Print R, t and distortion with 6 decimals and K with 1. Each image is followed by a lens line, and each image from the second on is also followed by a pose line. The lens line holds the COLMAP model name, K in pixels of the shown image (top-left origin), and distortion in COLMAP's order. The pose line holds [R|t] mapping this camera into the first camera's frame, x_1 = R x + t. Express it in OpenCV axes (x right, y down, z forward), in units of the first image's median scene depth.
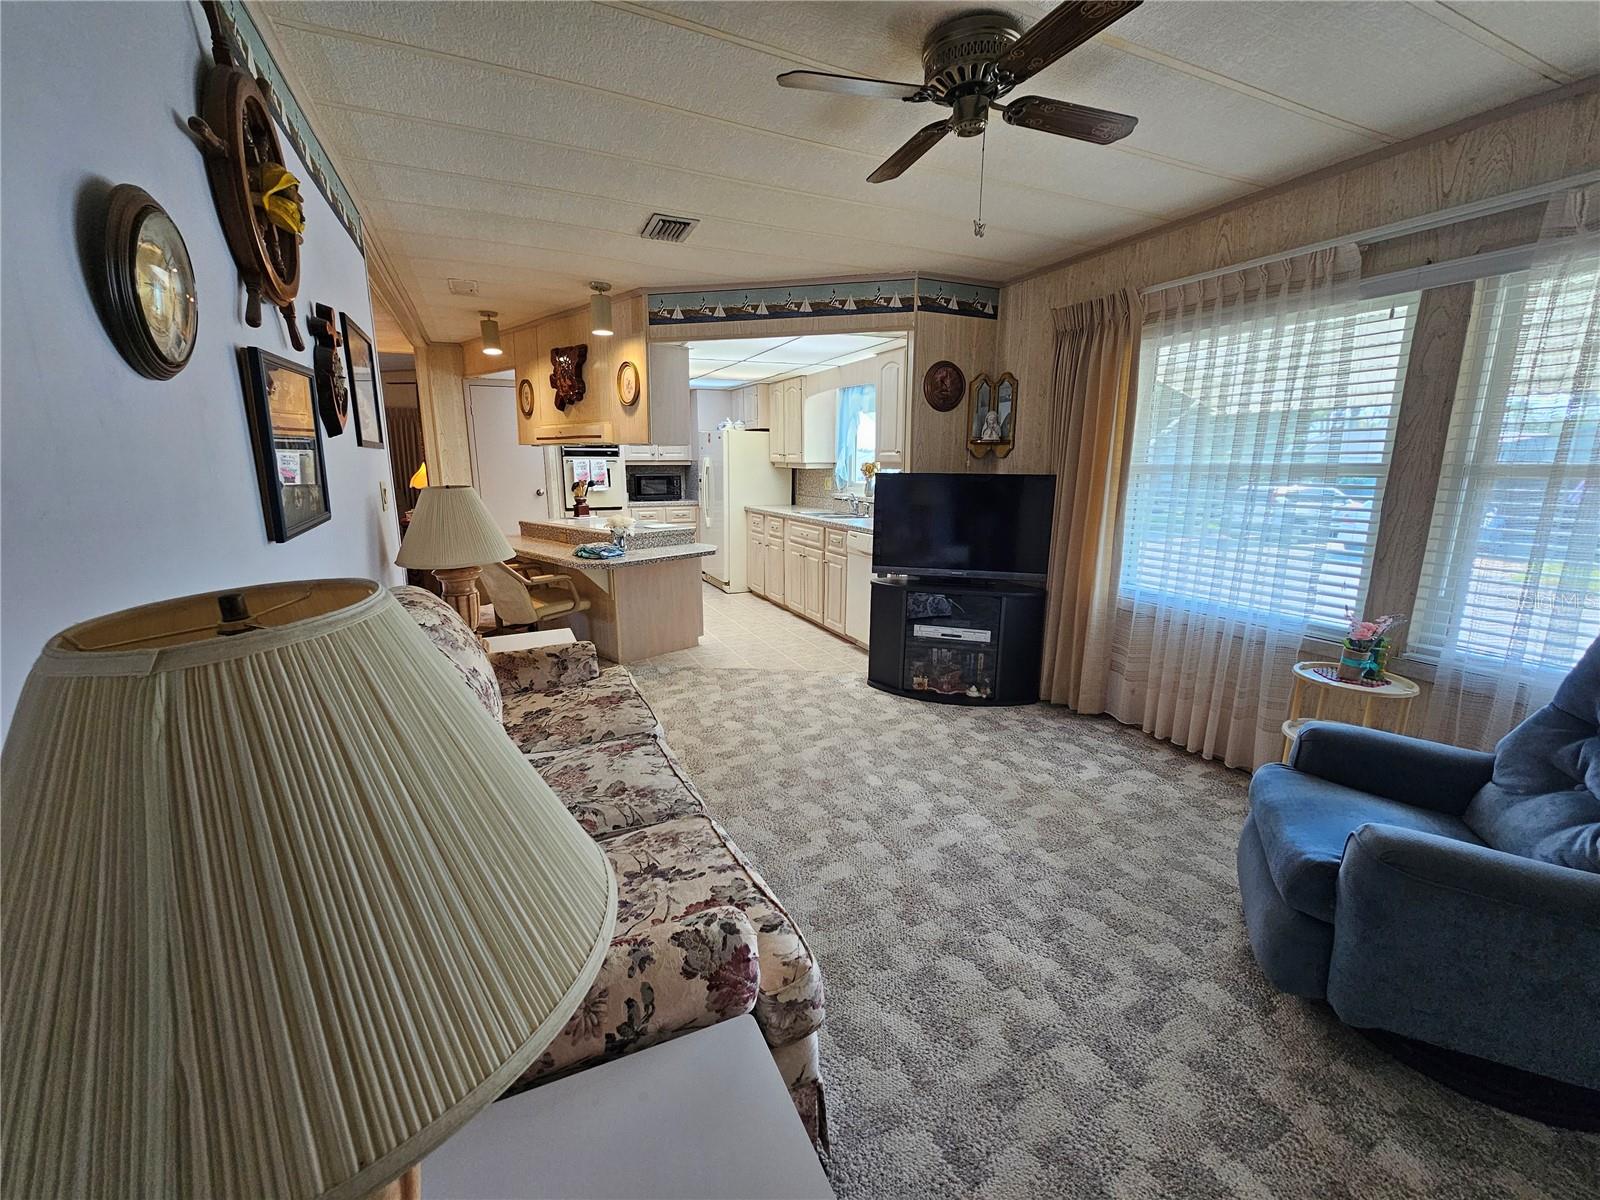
lens RADIAL K [[655.1, 0, 795.7], [0, 655.1, 597.3], [0, 0, 1]] dist [-0.002189, 0.000844]
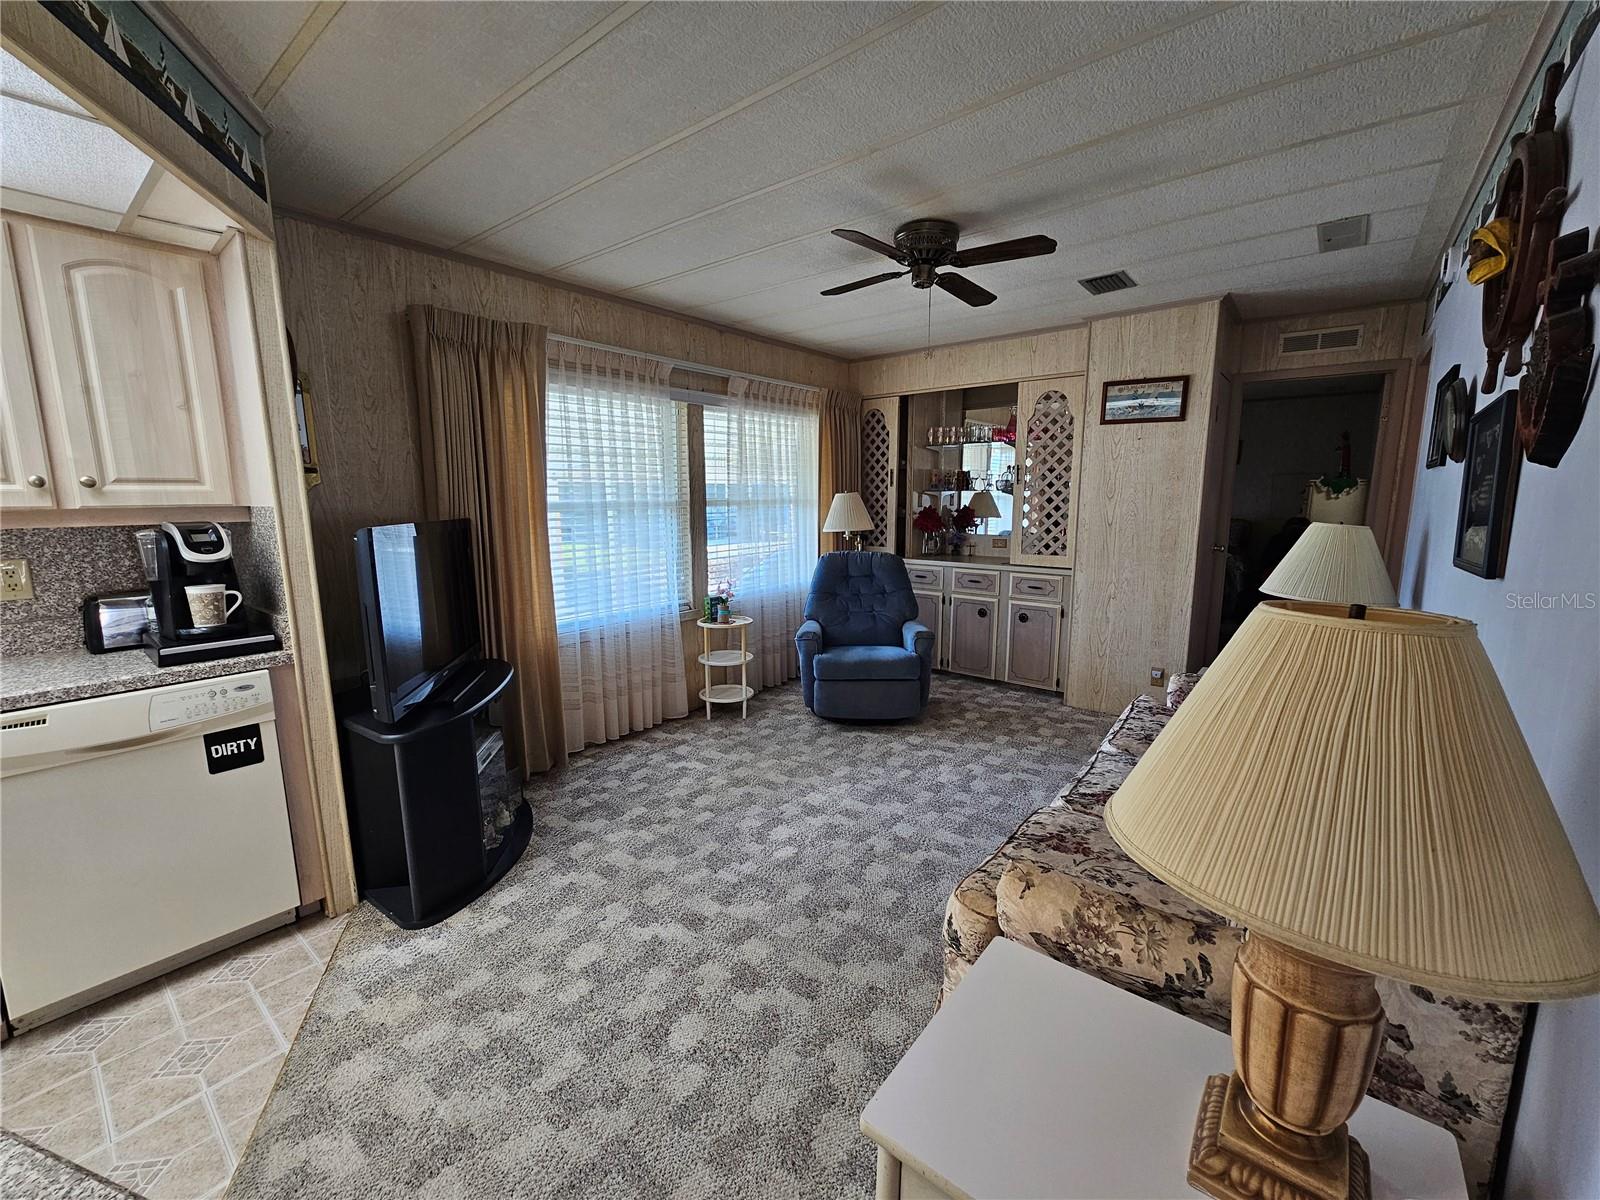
lens RADIAL K [[655.1, 0, 796.9], [0, 655.1, 597.4], [0, 0, 1]] dist [-0.002189, 0.000844]
pose [[-0.446257, -0.138662, 0.884097, -0.627897], [0.186684, 0.951764, 0.243506, -0.266723], [-0.875216, 0.273713, -0.398845, 1.235003]]
